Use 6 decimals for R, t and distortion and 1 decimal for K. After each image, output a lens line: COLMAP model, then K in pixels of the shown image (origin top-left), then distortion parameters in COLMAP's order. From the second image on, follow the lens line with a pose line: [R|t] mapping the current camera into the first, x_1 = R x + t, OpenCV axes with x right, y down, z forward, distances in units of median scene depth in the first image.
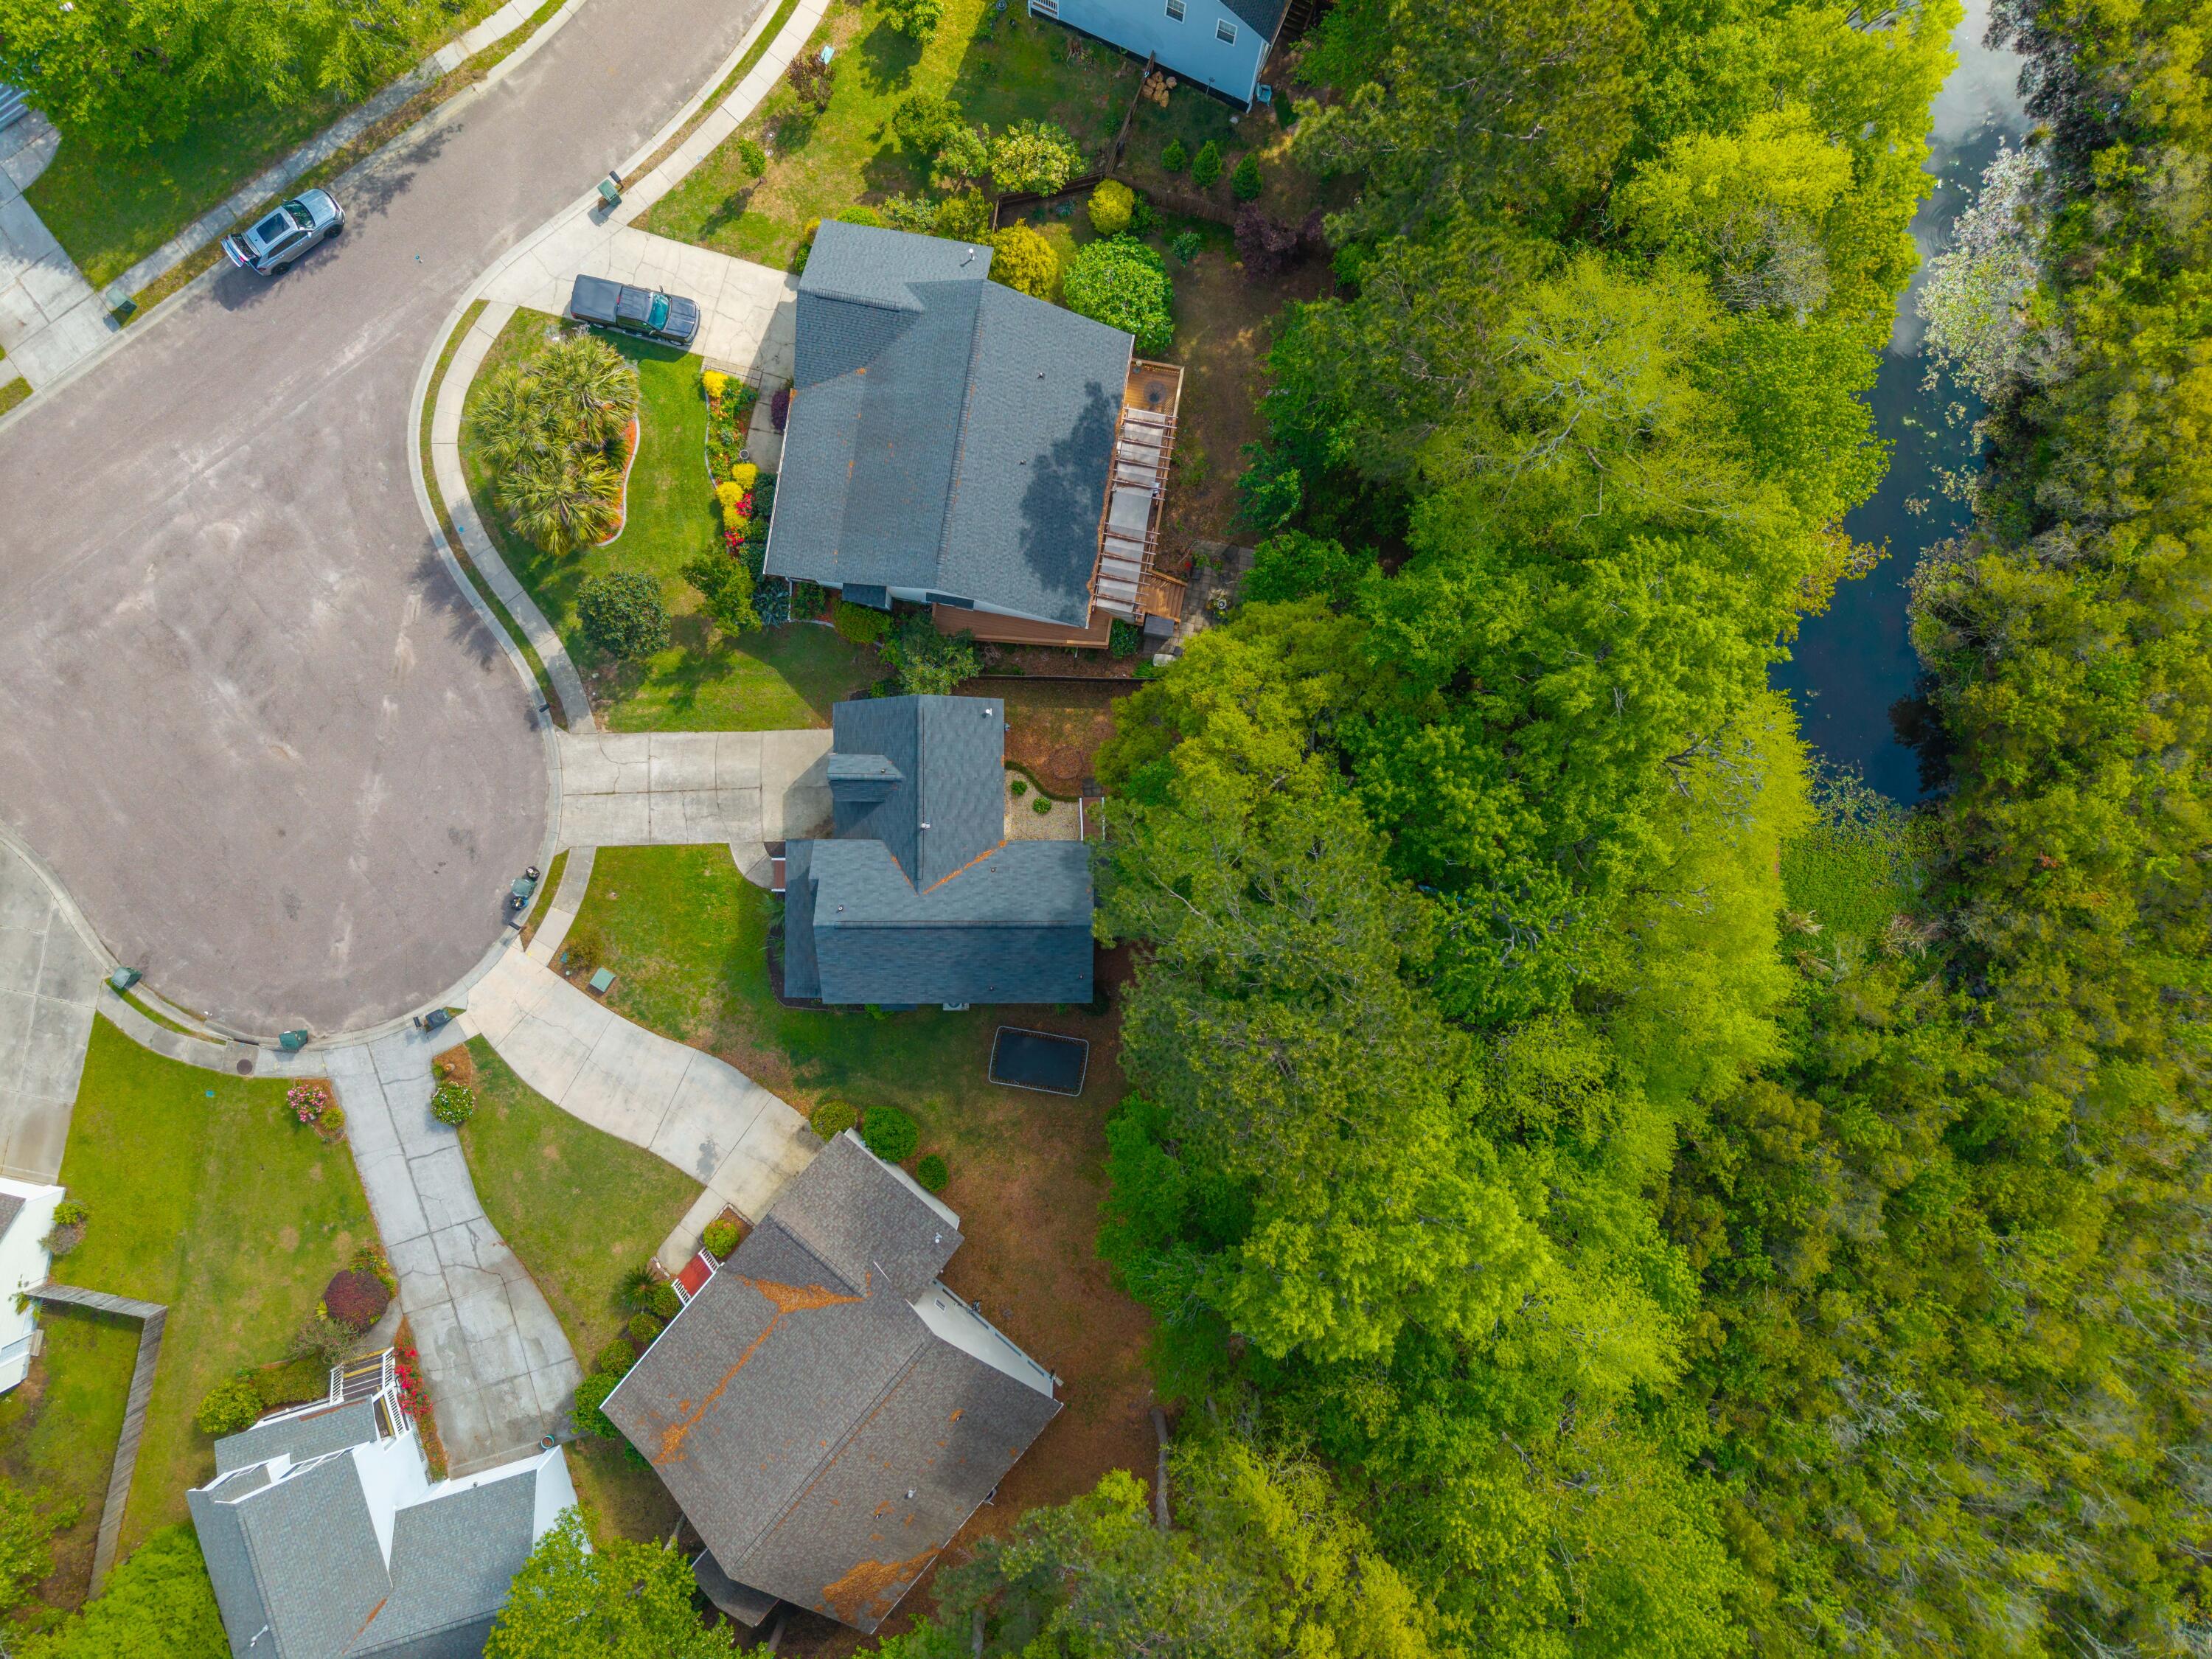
lens RADIAL K [[1491.3, 0, 1106.0], [0, 1491.3, 829.5], [0, 0, 1]] dist [0.027521, -0.025591]
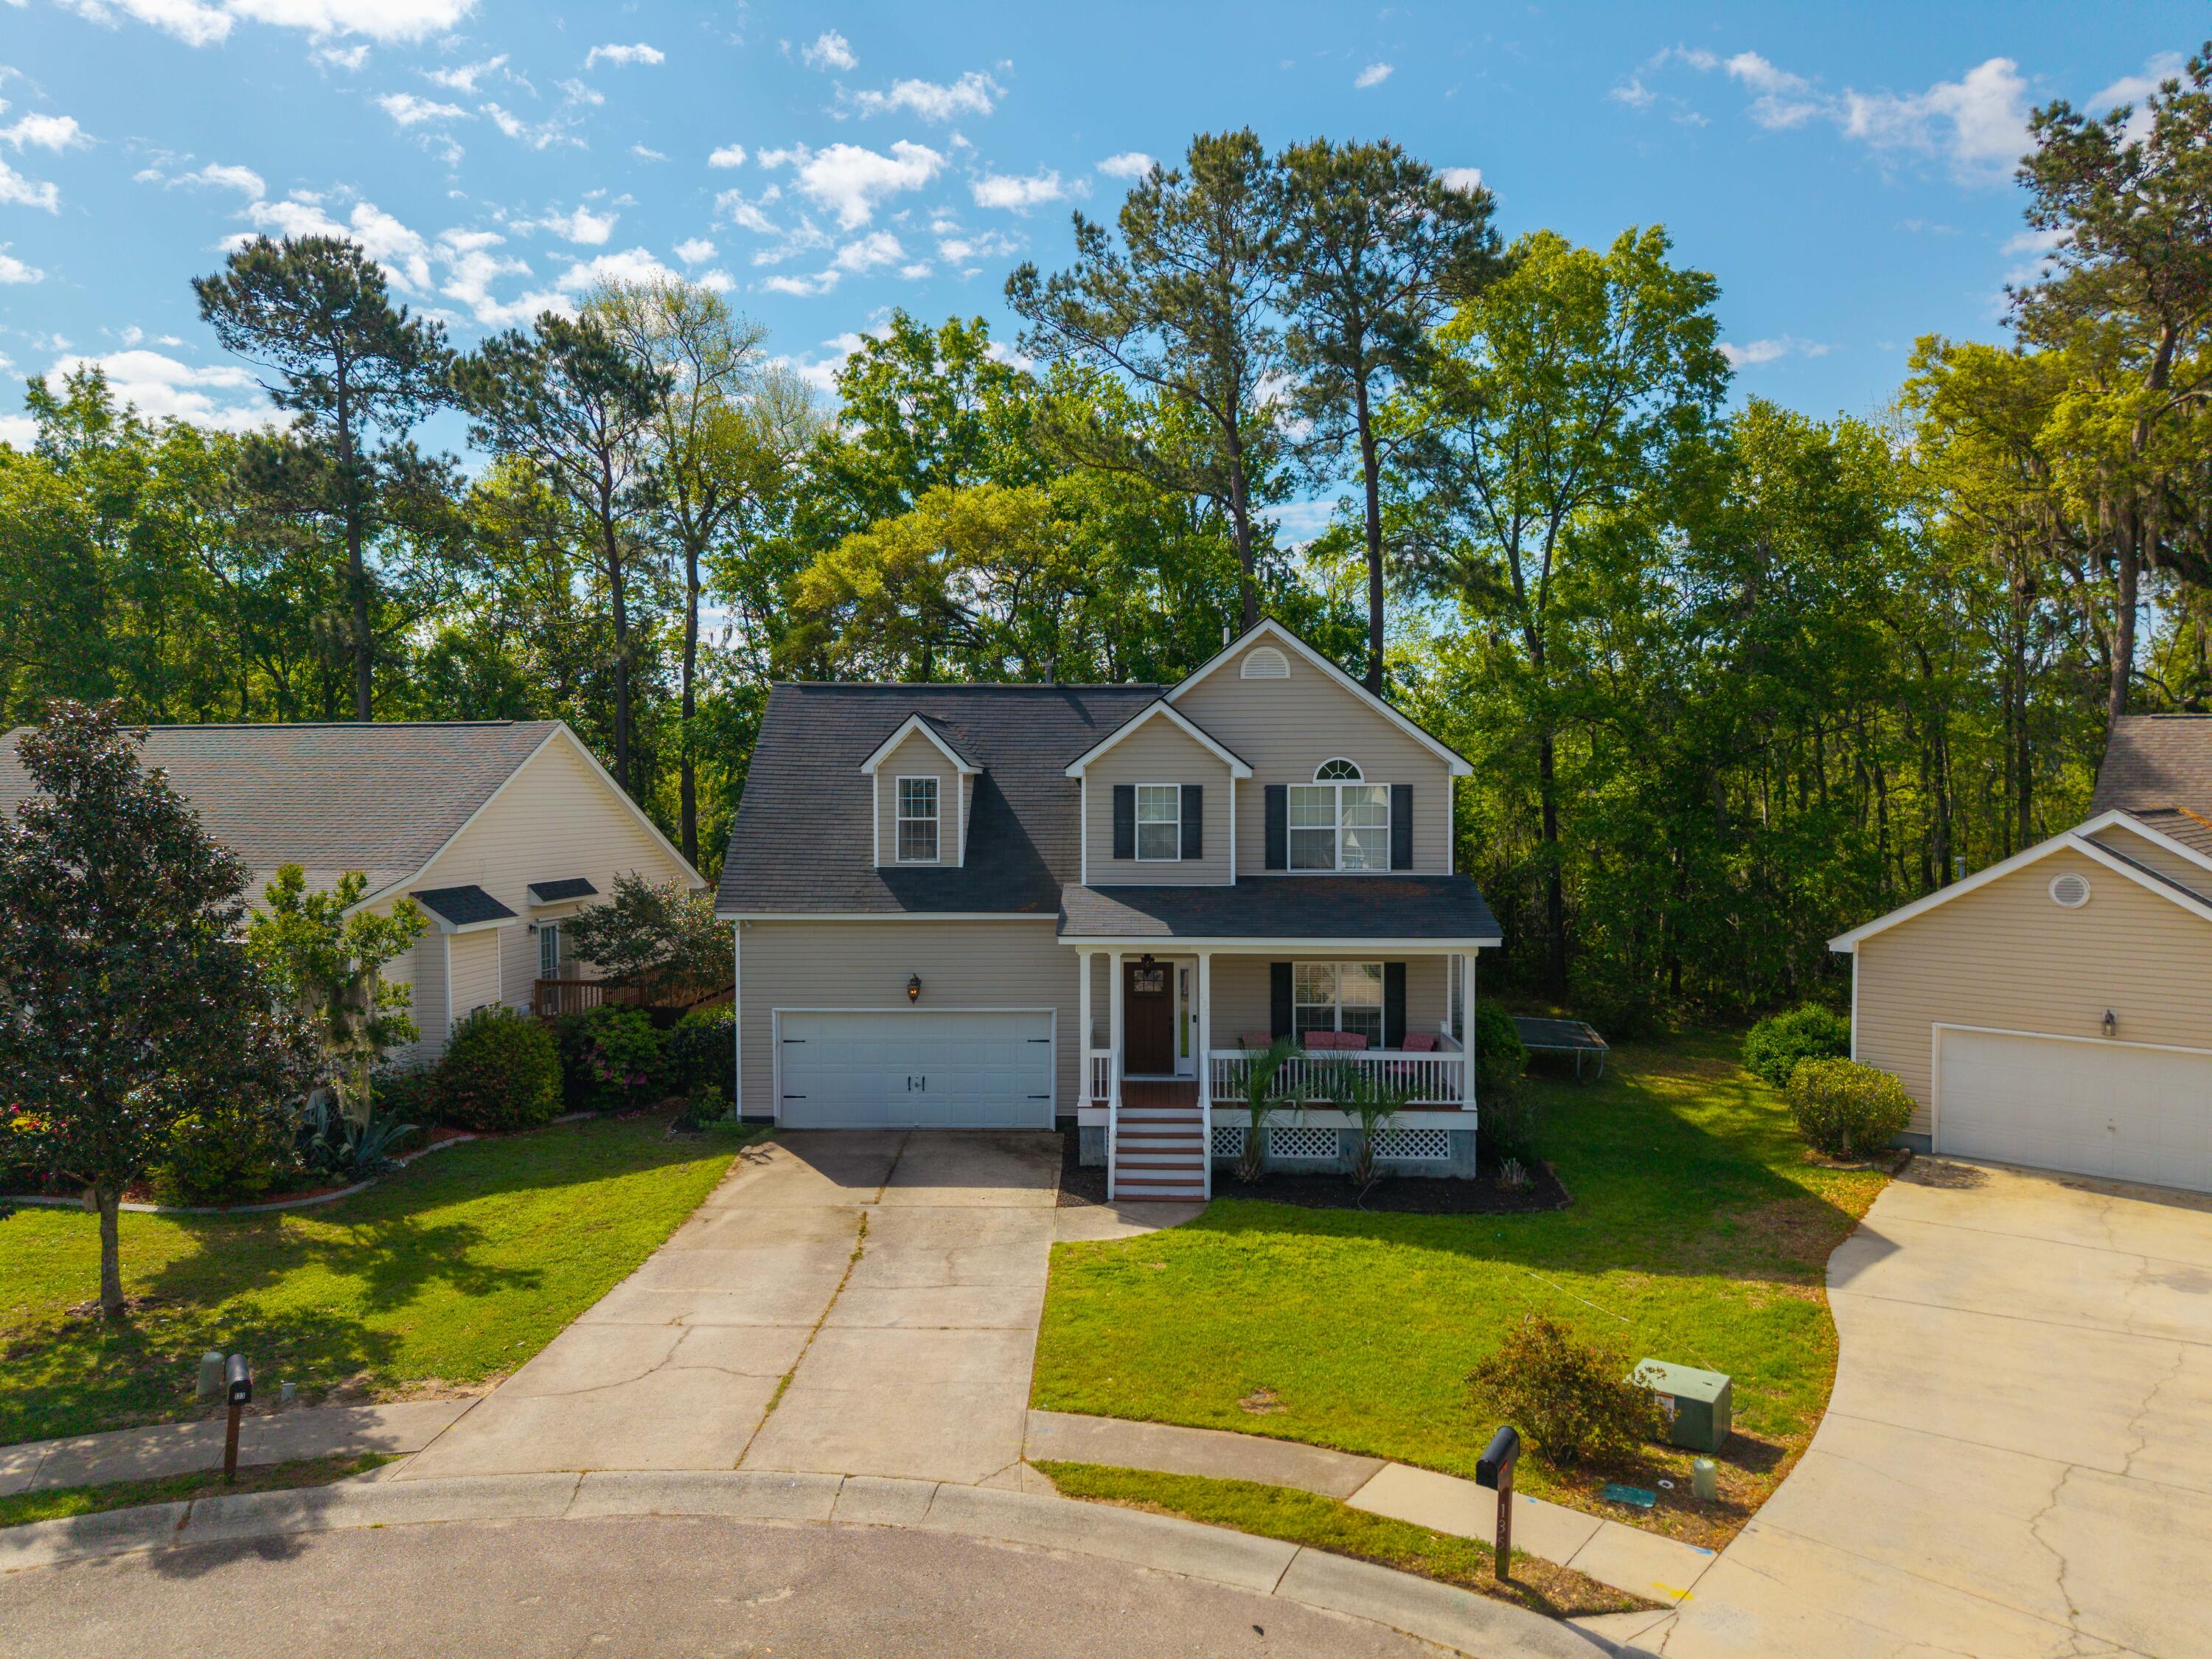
lens RADIAL K [[1491.3, 0, 1106.0], [0, 1491.3, 829.5], [0, 0, 1]] dist [0.027521, -0.025591]
pose [[0.035672, -0.052315, 0.997993, -0.543856], [0.999349, -0.003454, -0.035902, 0.029969], [0.005325, 0.998625, 0.052157, 0.910543]]
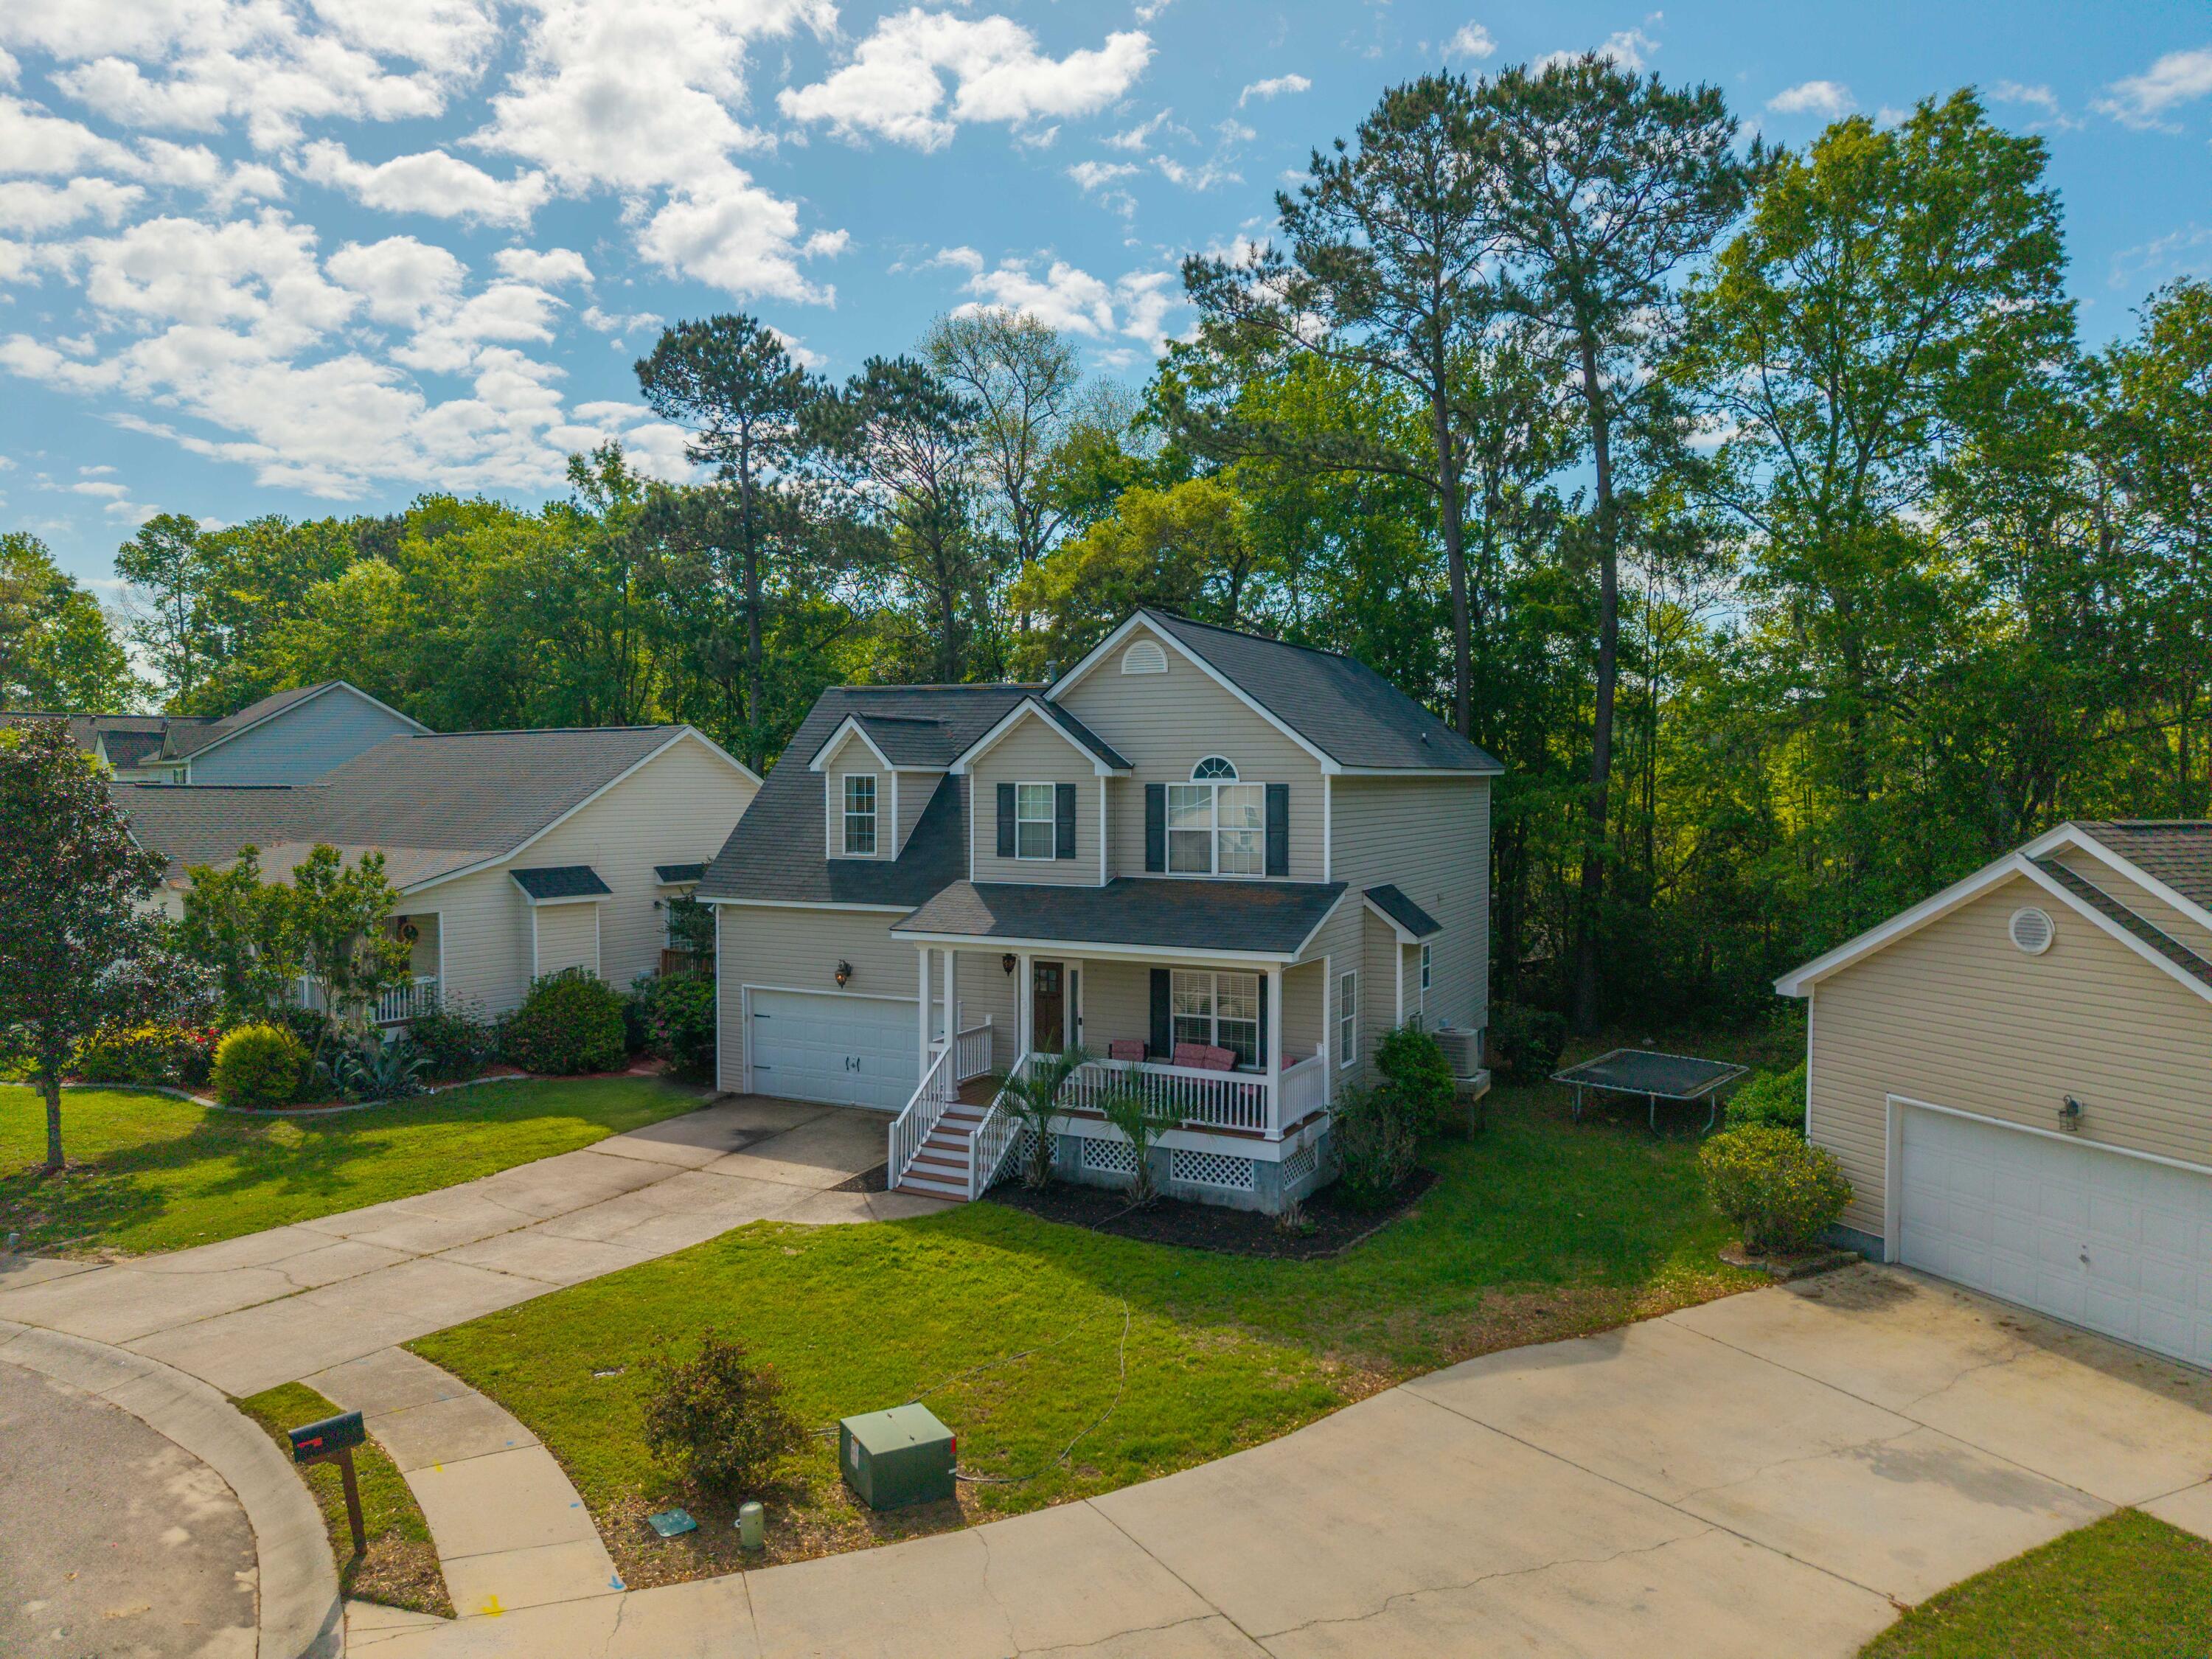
lens RADIAL K [[1491.3, 0, 1106.0], [0, 1491.3, 829.5], [0, 0, 1]] dist [0.027521, -0.025591]
pose [[0.459094, -0.049395, 0.887013, -0.492089], [0.888331, 0.014281, -0.458981, 0.212220], [0.010004, 0.998677, 0.050435, 0.911915]]
